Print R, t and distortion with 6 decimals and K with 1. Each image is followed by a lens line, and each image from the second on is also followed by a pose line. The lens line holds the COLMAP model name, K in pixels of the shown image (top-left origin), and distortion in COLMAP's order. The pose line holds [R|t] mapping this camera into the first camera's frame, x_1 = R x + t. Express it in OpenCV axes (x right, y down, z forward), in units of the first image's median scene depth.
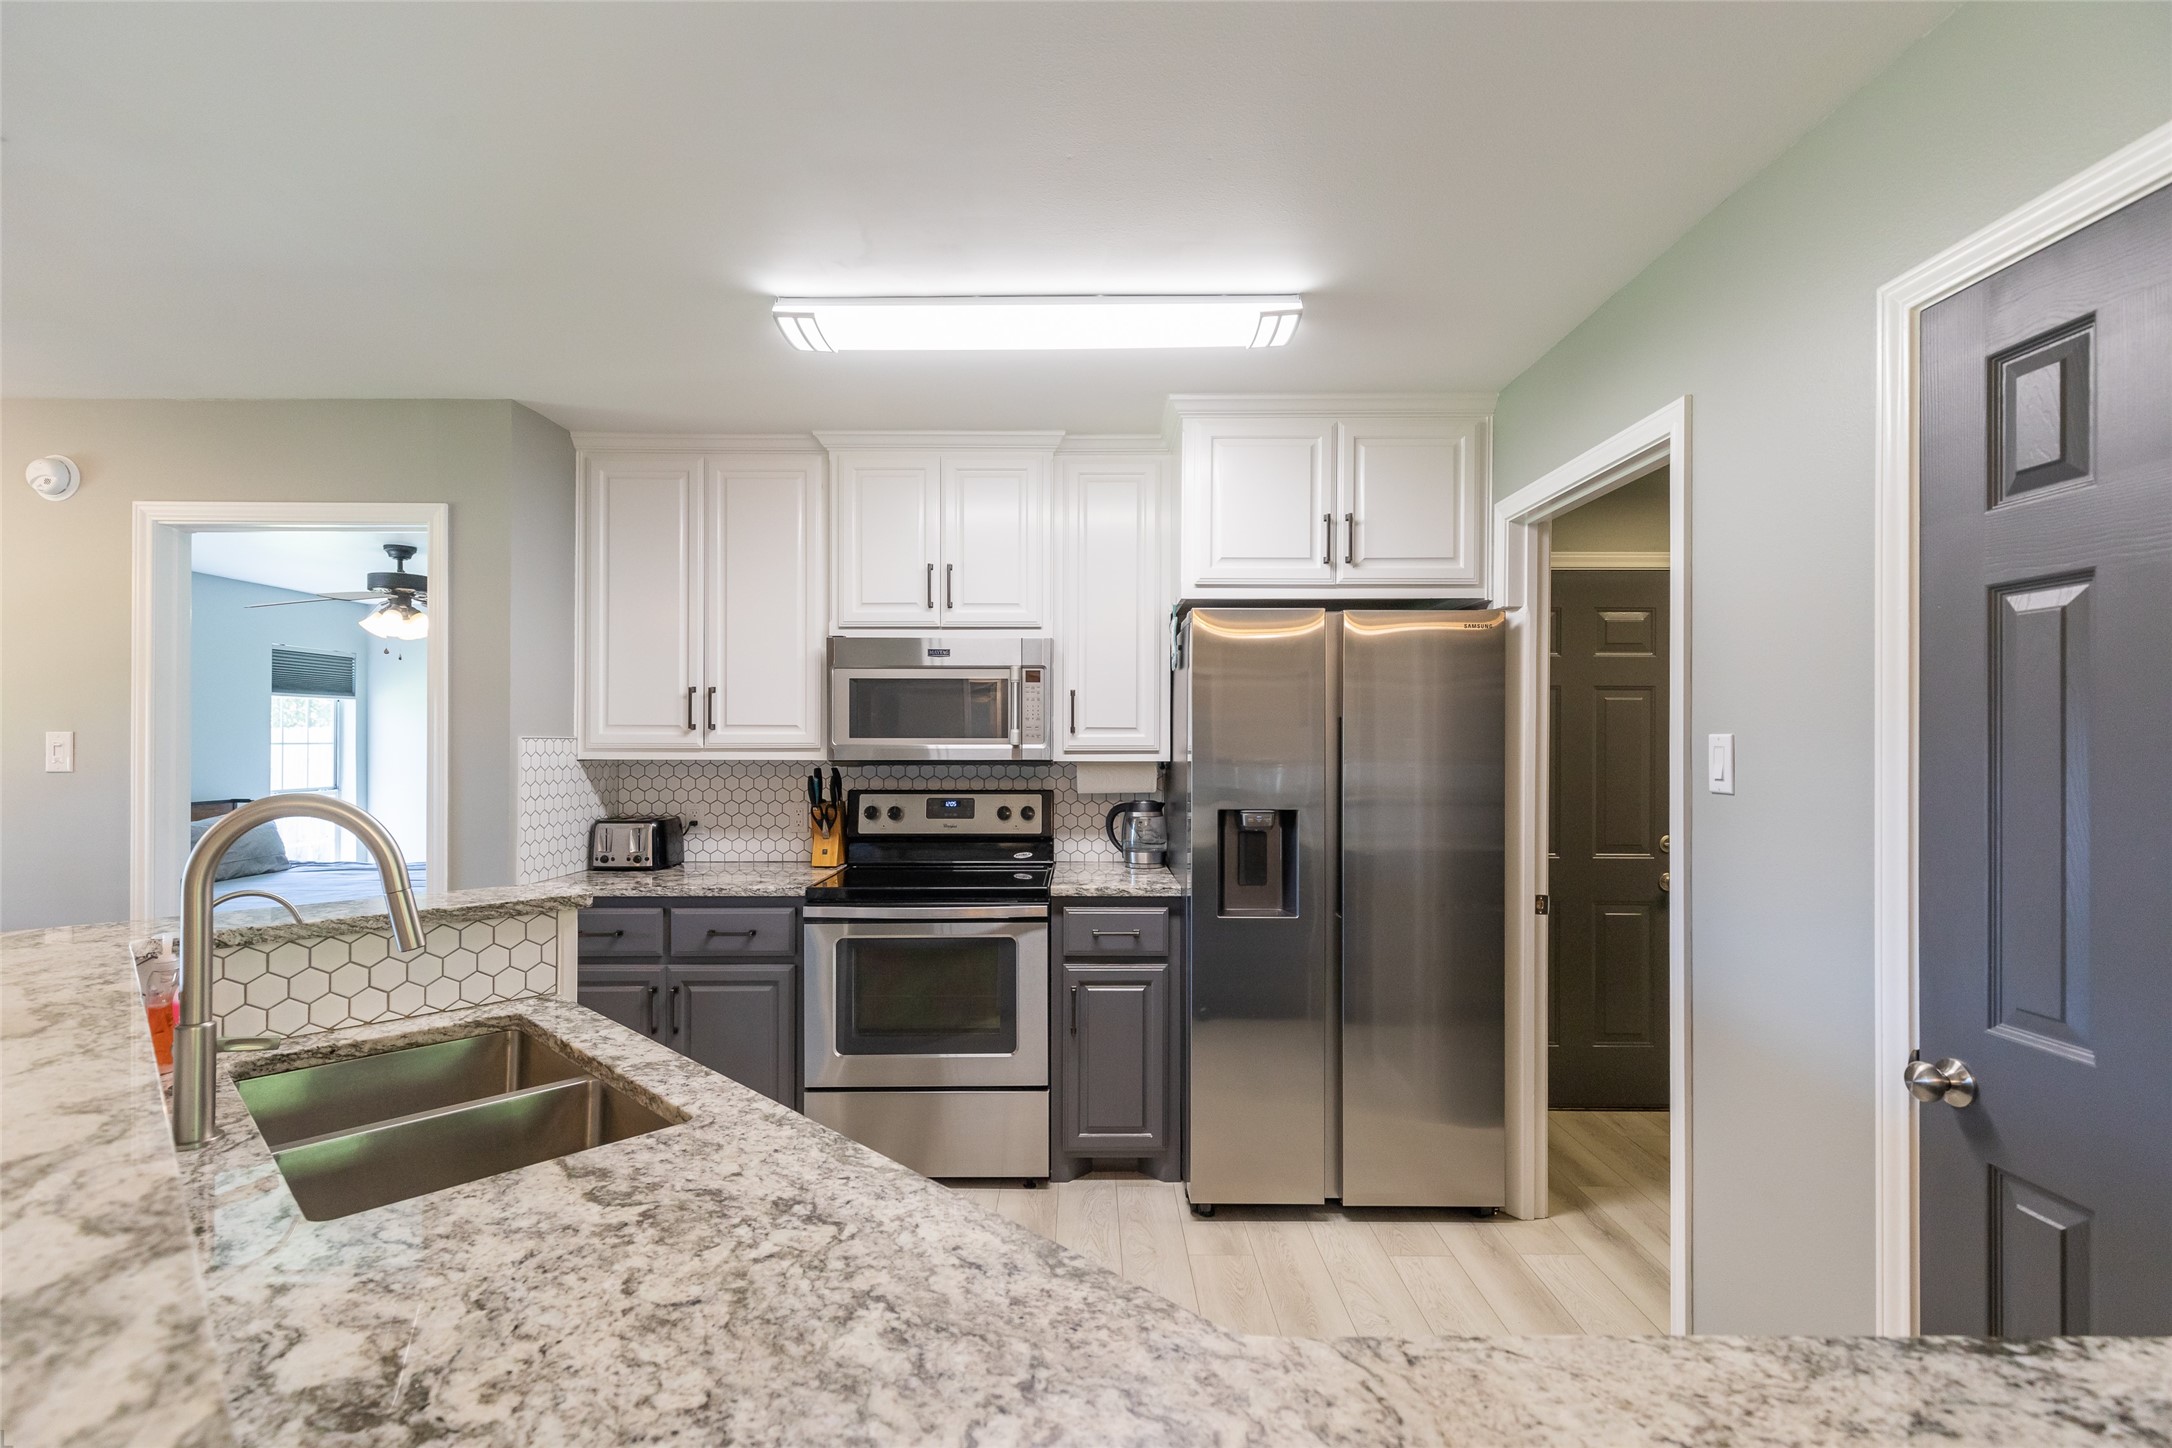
lens RADIAL K [[977.7, 0, 1087.1], [0, 977.7, 745.8], [0, 0, 1]] dist [0.011045, -0.004371]
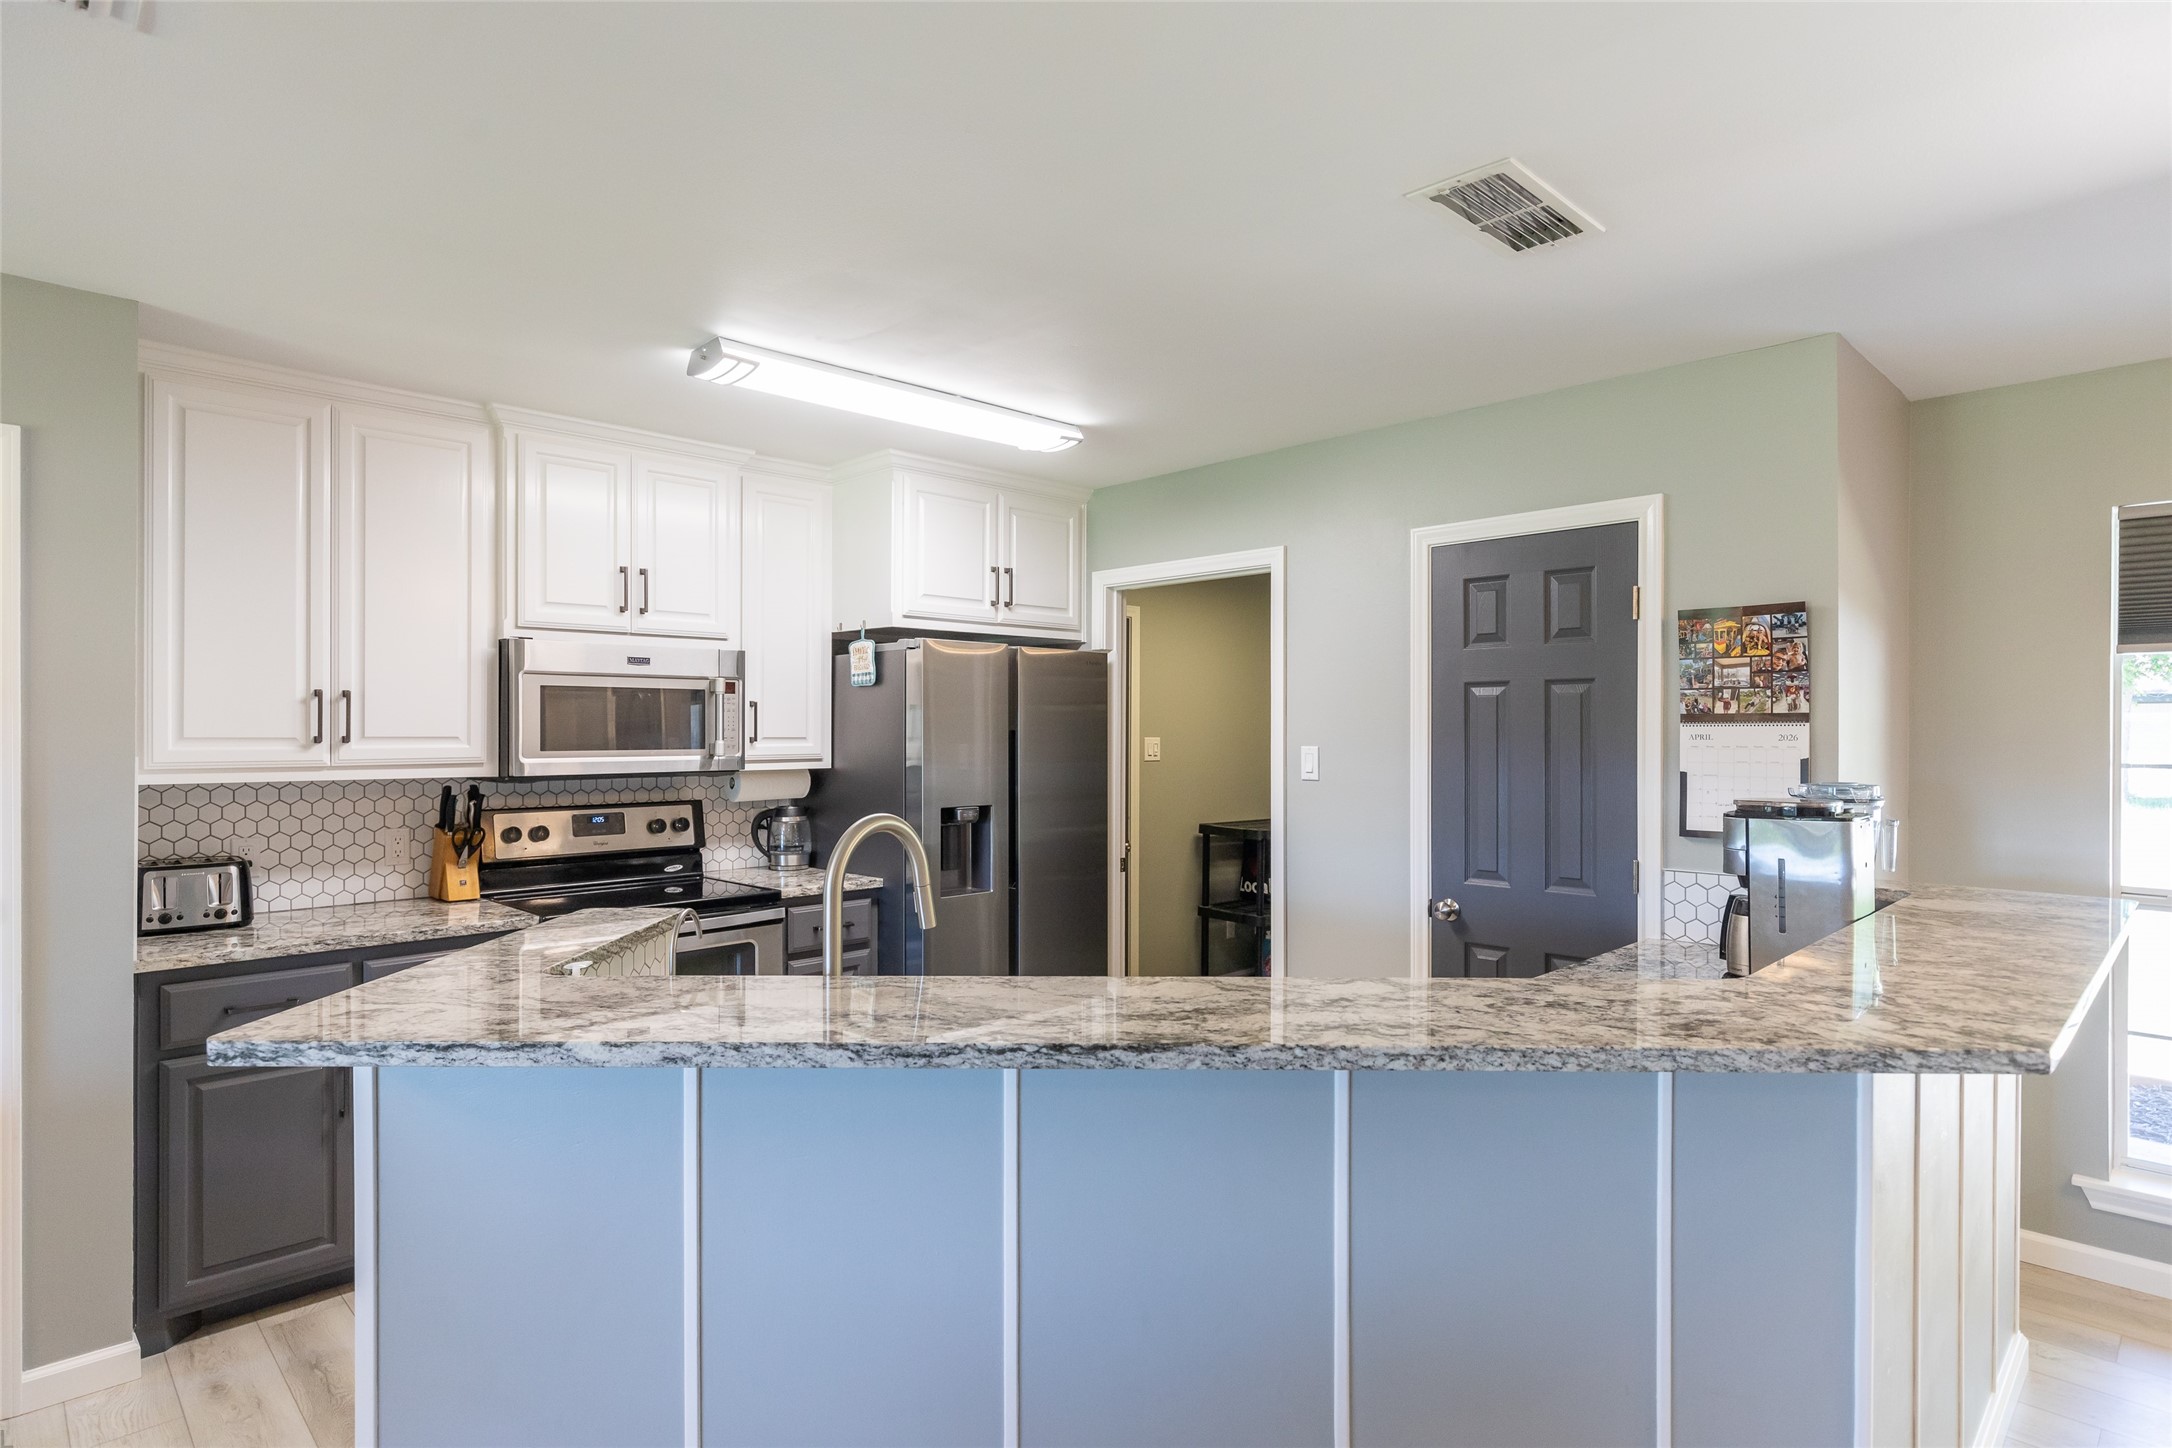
lens RADIAL K [[1142.9, 0, 1083.2], [0, 1142.9, 738.4], [0, 0, 1]] dist [0.000262, -0.000808]
pose [[0.719709, -0.006381, 0.694247, -0.591989], [0.005626, 0.999979, 0.003358, -0.019534], [-0.694253, 0.001490, 0.719729, -0.103335]]
